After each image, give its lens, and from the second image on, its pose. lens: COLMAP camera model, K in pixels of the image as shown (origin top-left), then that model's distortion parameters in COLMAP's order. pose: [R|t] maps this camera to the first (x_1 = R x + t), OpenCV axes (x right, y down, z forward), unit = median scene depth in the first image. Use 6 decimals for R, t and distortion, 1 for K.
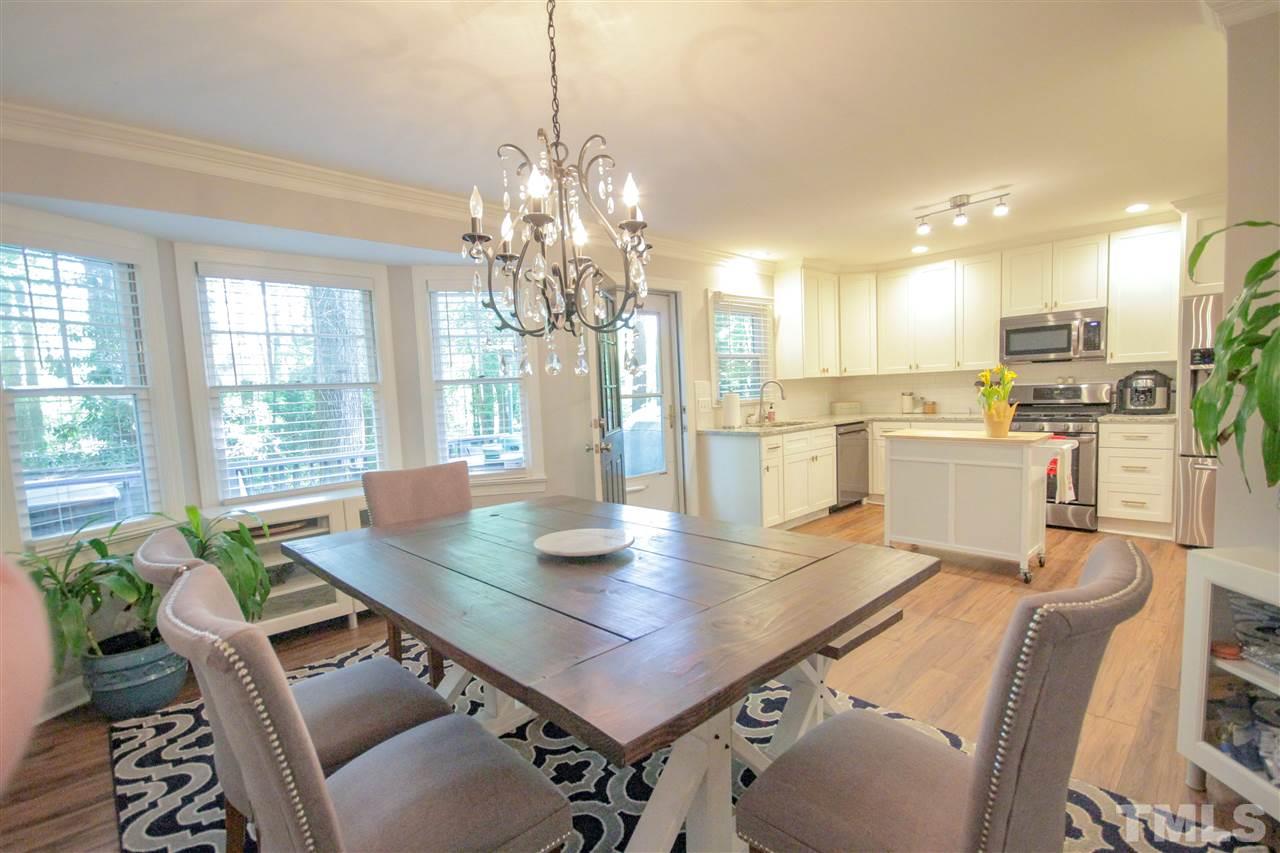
lens RADIAL K [[595.2, 0, 646.4], [0, 595.2, 441.6], [0, 0, 1]] dist [-0.000617, -0.000727]
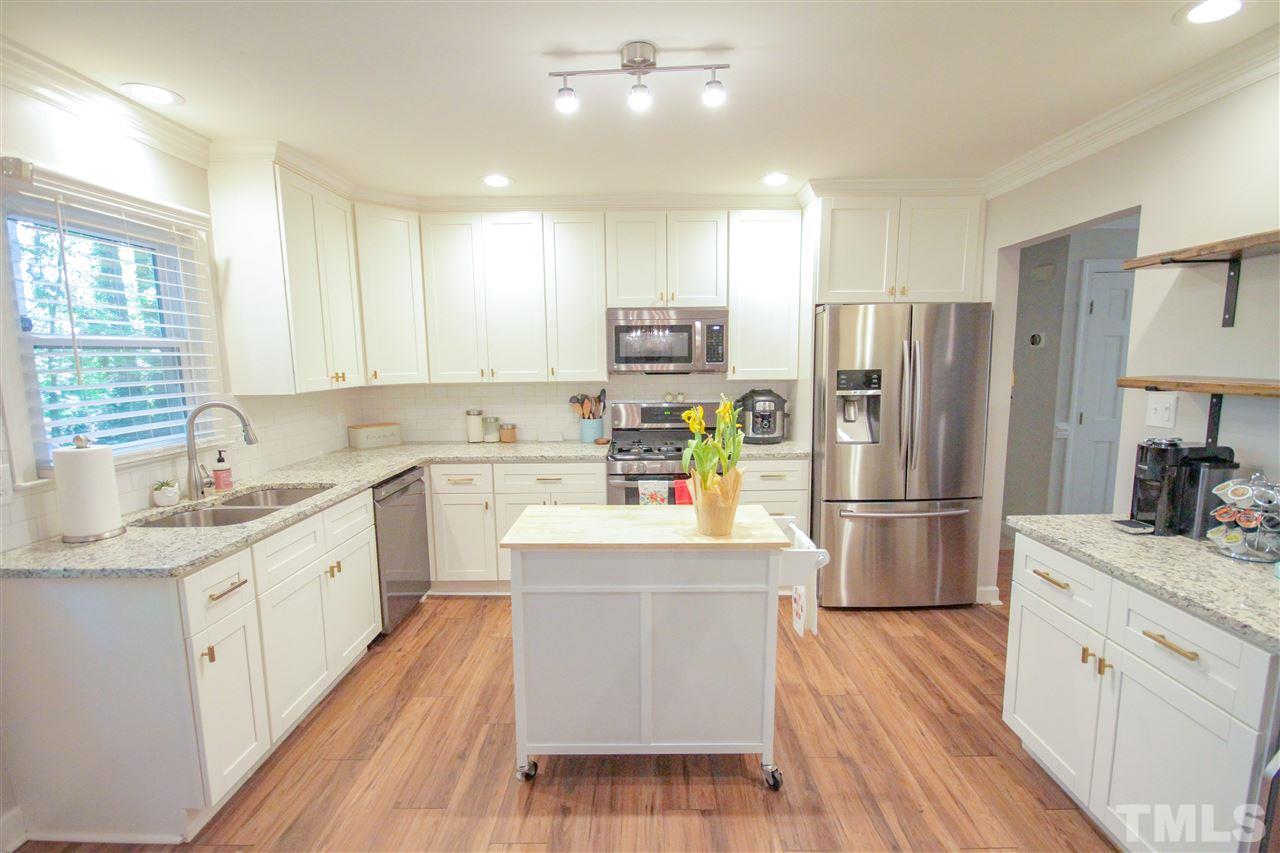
lens RADIAL K [[595.2, 0, 646.4], [0, 595.2, 441.6], [0, 0, 1]] dist [-0.000617, -0.000727]
pose [[0.698035, -0.064938, 0.713113, 0.121675], [0.043160, 0.997884, 0.048623, -0.084566], [-0.714761, -0.003162, 0.699361, 0.481503]]
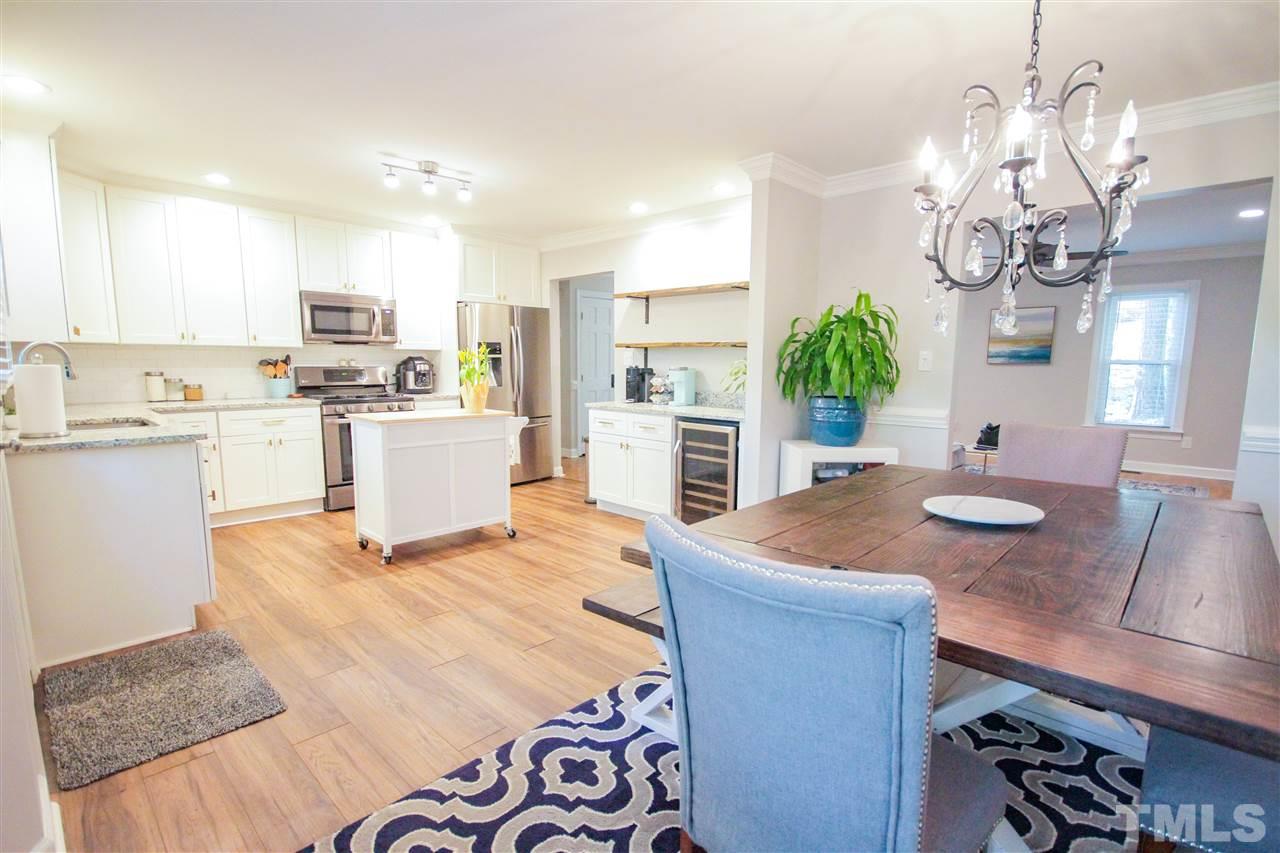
lens RADIAL K [[593.3, 0, 642.8], [0, 593.3, 433.6], [0, 0, 1]] dist [0.009145, -0.000468]
pose [[-0.034574, -0.081090, 0.996107, -0.340749], [0.082496, 0.993070, 0.083706, -0.025113], [-0.995991, 0.085069, -0.027645, 0.530639]]
